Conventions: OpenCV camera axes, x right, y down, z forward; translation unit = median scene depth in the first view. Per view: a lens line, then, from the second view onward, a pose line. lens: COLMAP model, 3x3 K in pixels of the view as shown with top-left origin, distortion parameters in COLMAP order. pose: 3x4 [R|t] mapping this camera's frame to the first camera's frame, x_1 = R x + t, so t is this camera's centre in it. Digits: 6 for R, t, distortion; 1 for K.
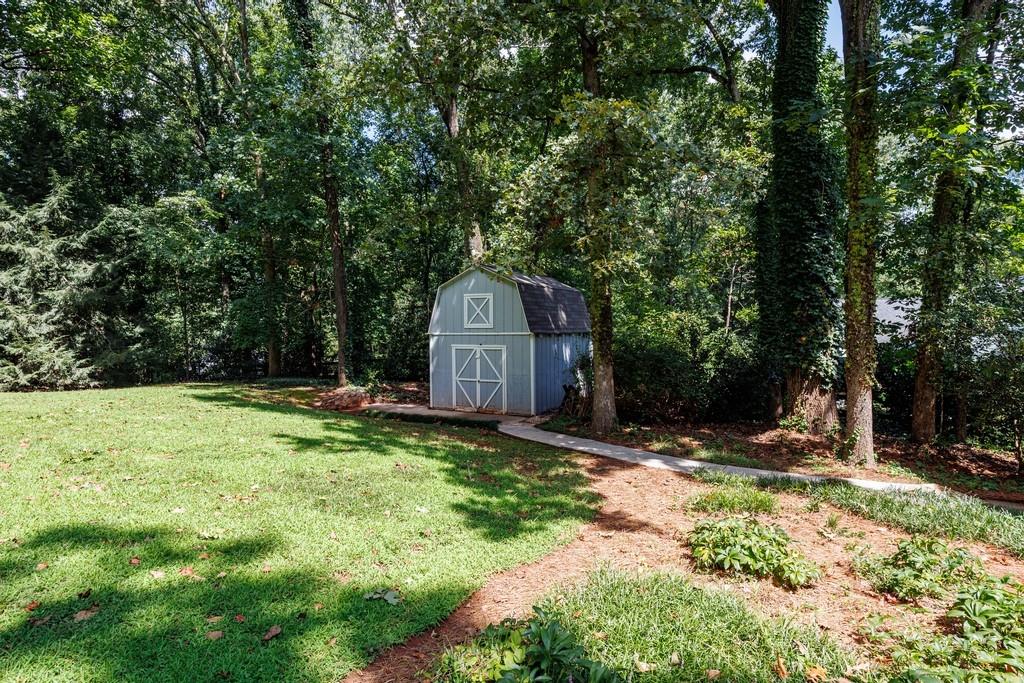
lens RADIAL K [[563.8, 0, 514.4], [0, 563.8, 338.7], [0, 0, 1]] dist [-0.007271, -0.002614]
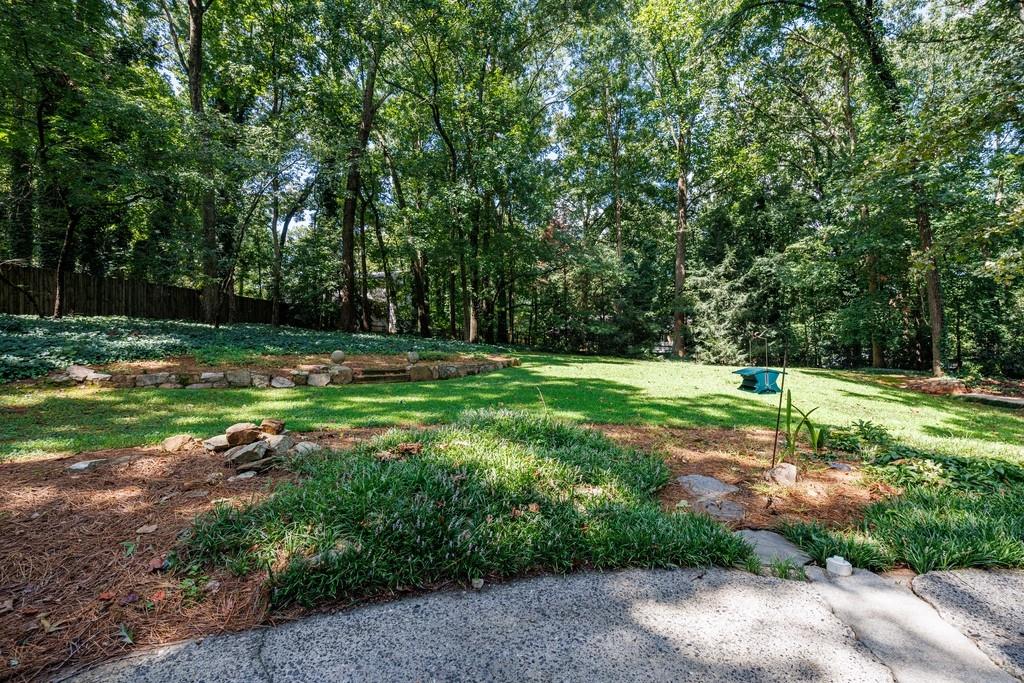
lens RADIAL K [[448.0, 0, 514.0], [0, 448.0, 342.3], [0, 0, 1]] dist [-0.004043, -0.000453]
pose [[0.418319, -0.001330, -0.908299, 0.186037], [-0.002441, 0.999994, -0.002589, 0.018227], [0.908297, 0.003300, 0.418313, -0.209292]]
